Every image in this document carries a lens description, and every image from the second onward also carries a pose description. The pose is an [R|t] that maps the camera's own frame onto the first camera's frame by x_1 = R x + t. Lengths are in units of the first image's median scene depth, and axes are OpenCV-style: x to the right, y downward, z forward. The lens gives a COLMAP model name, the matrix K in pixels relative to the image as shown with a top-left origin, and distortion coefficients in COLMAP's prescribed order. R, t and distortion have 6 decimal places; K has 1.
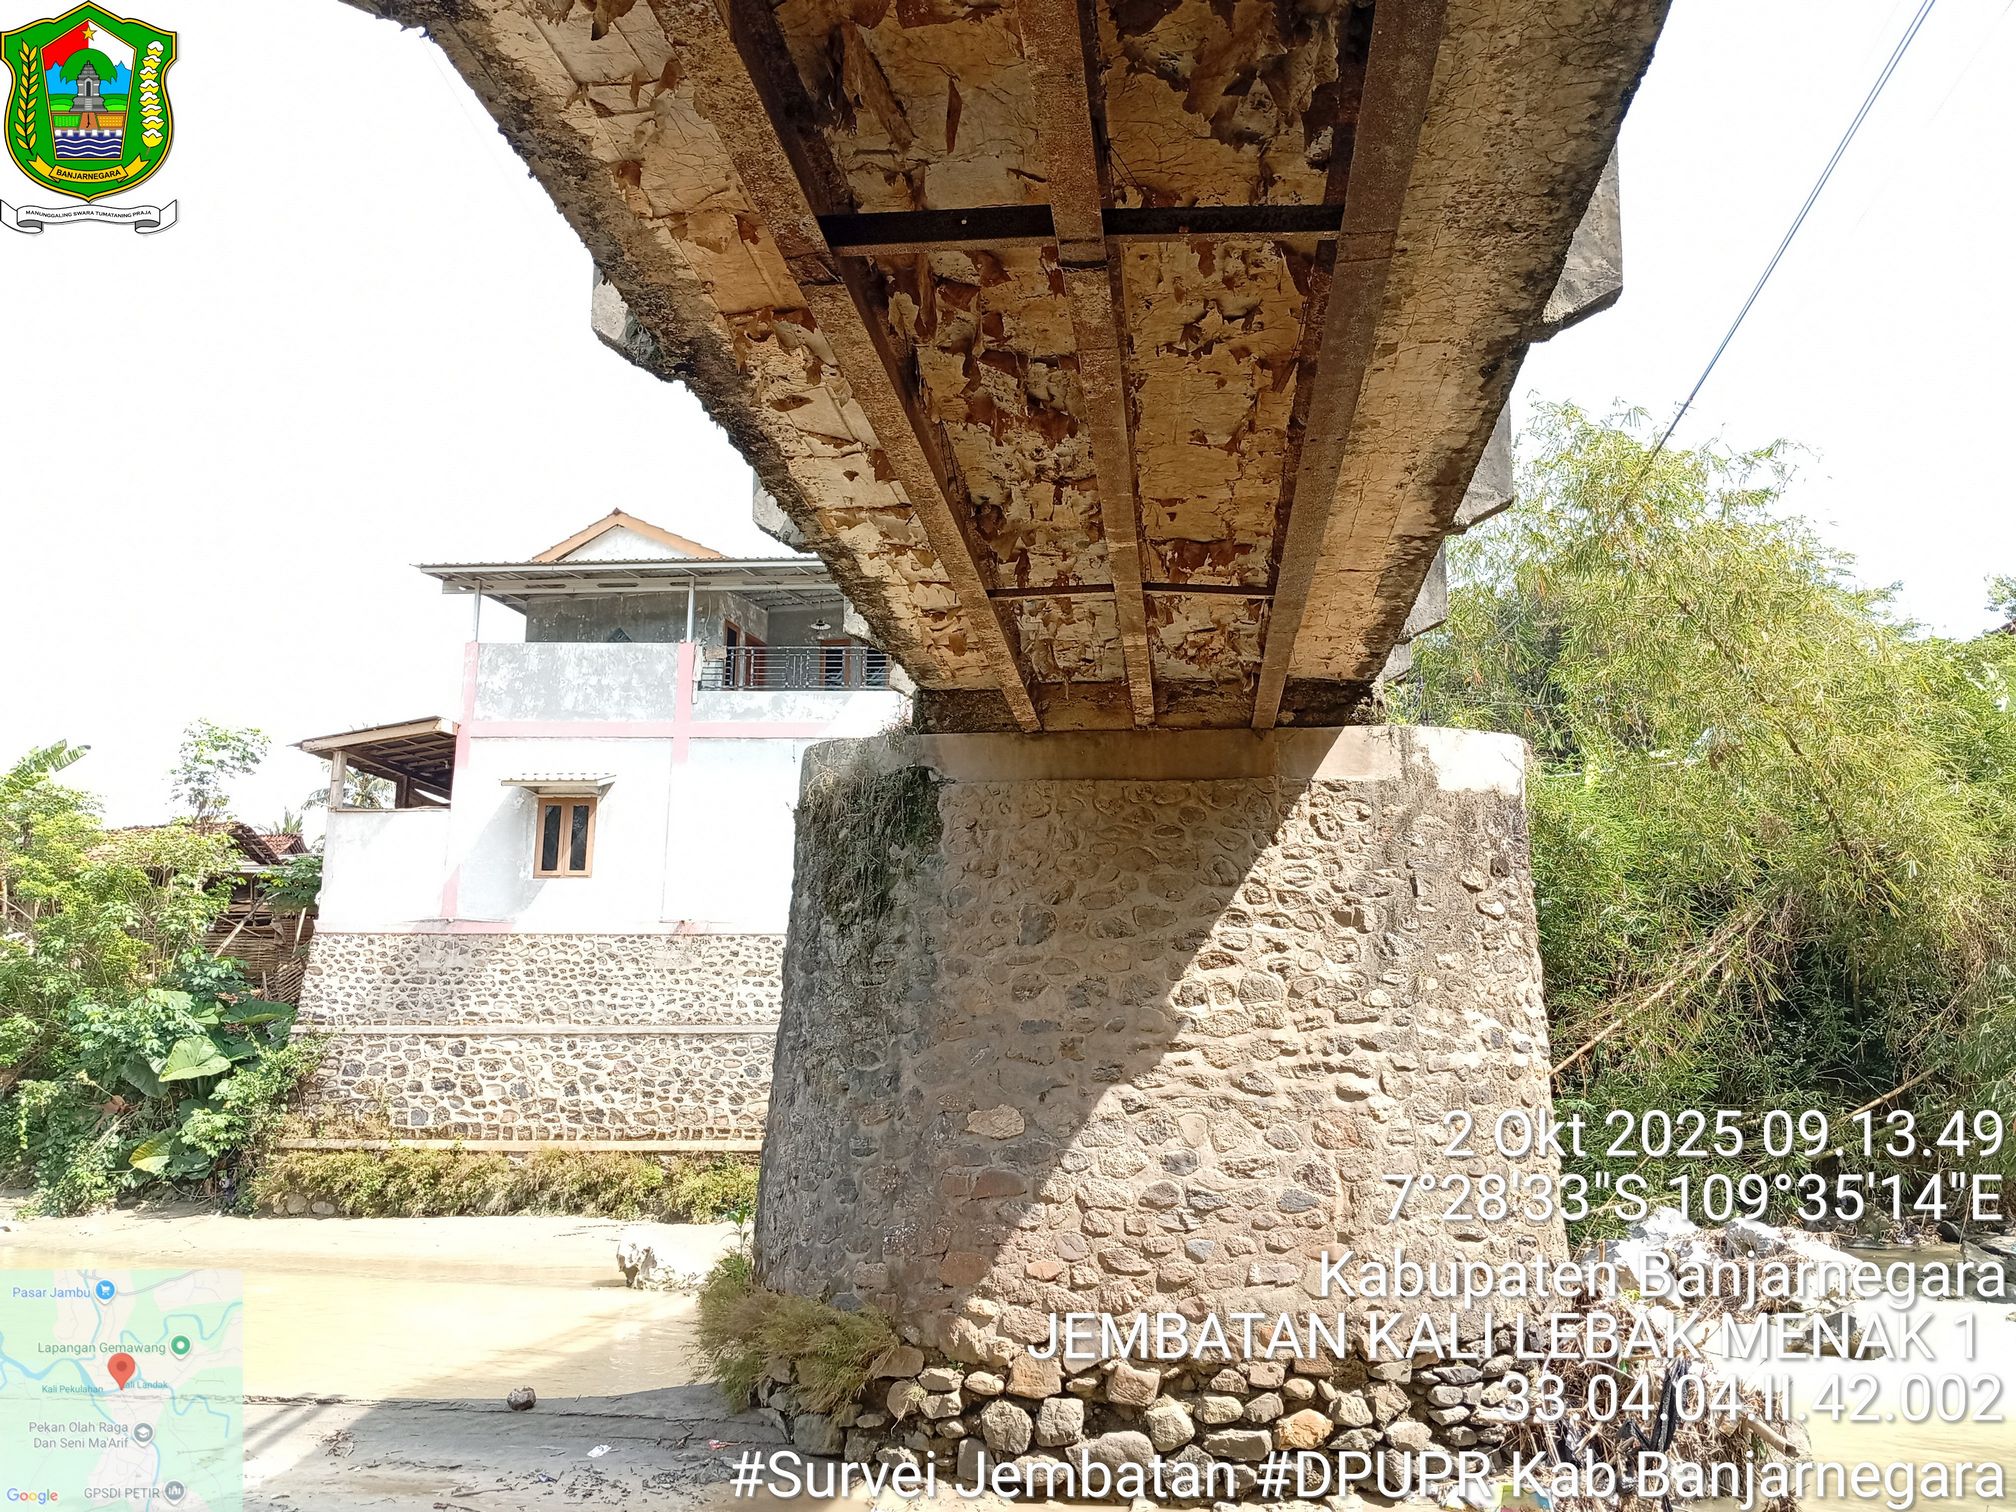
lens RADIAL K [[1570.7, 0, 1084.7], [0, 1570.7, 796.2], [0, 0, 1]] dist [0.007859, -0.064371]
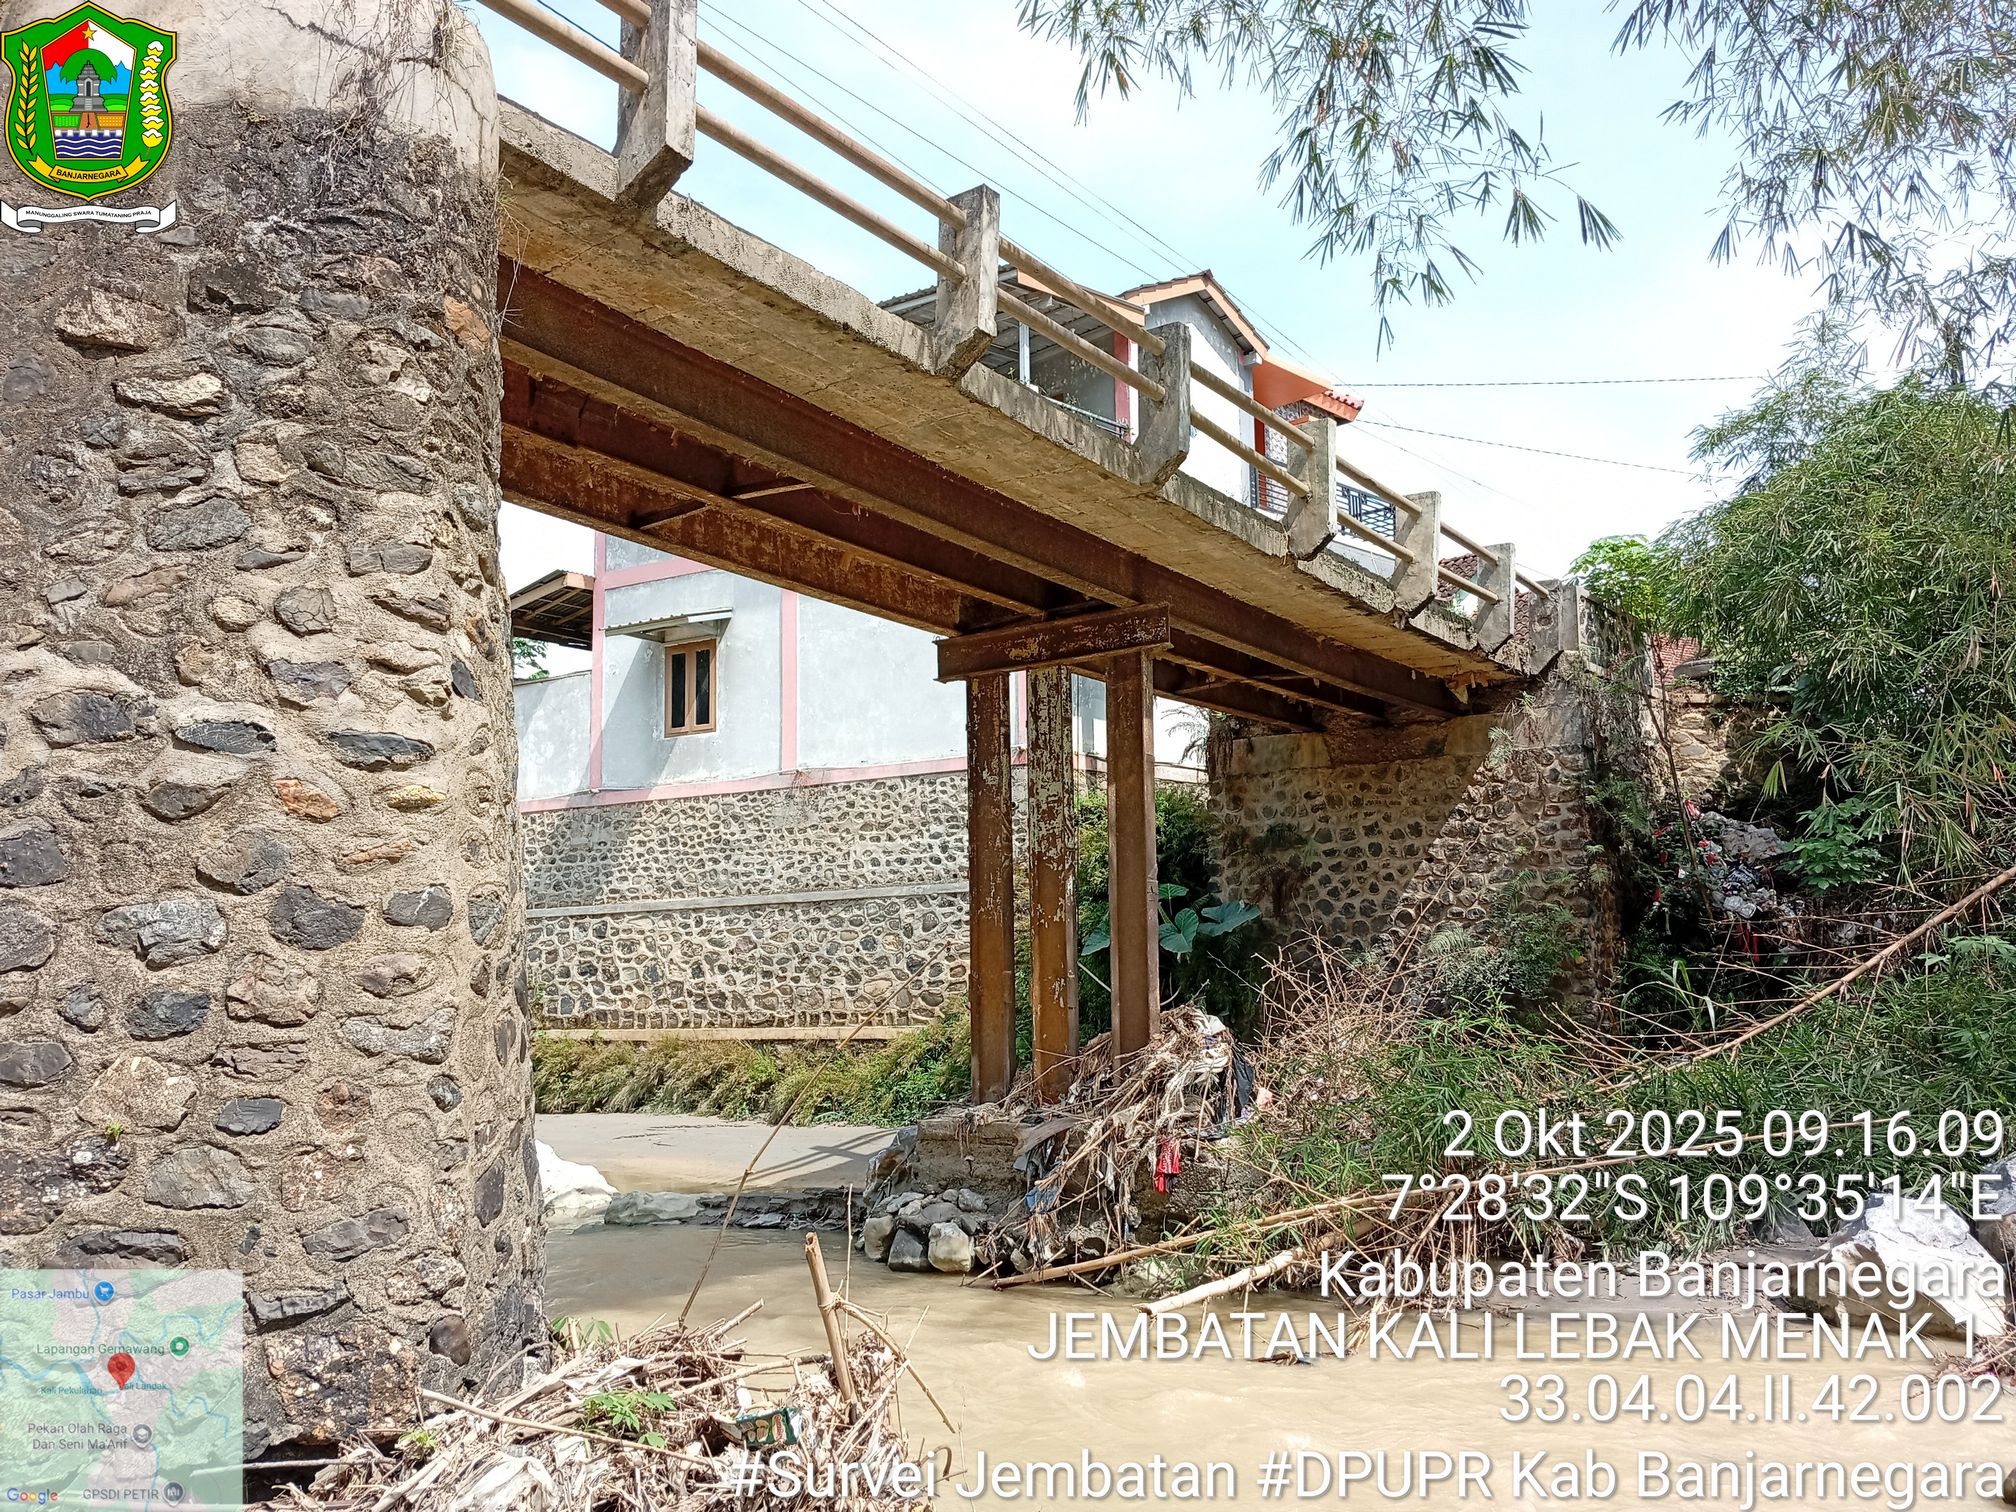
lens RADIAL K [[1570.7, 0, 1063.6], [0, 1570.7, 765.1], [0, 0, 1]] dist [0.007859, -0.064371]
pose [[0.887108, -0.083972, -0.453859, 0.261504], [0.105014, 0.994242, 0.021306, 0.074904], [0.449457, -0.066563, 0.890819, 0.316147]]
